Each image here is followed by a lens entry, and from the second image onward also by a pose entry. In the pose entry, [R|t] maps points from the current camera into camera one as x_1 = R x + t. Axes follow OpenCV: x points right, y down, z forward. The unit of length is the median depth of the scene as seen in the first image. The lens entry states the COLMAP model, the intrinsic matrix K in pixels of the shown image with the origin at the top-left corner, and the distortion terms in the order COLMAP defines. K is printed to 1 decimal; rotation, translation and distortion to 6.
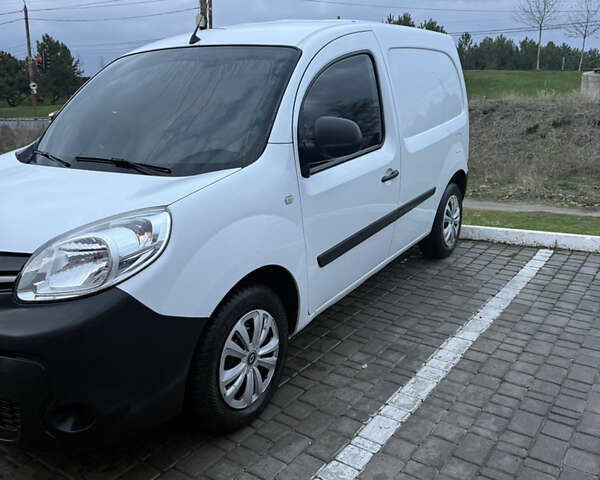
lens RADIAL K [[556.5, 0, 280.4], [0, 556.5, 239.6], [0, 0, 1]] dist [0.120689, -0.228959]
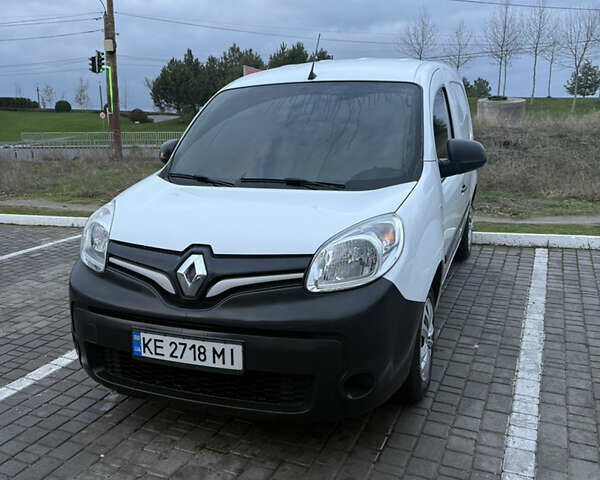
lens RADIAL K [[556.5, 0, 280.4], [0, 556.5, 239.6], [0, 0, 1]] dist [0.120689, -0.228959]
pose [[0.980743, -0.045825, 0.189850, -0.453654], [0.053841, 0.997853, -0.037282, 0.021123], [-0.187734, 0.046786, 0.981105, -0.105800]]
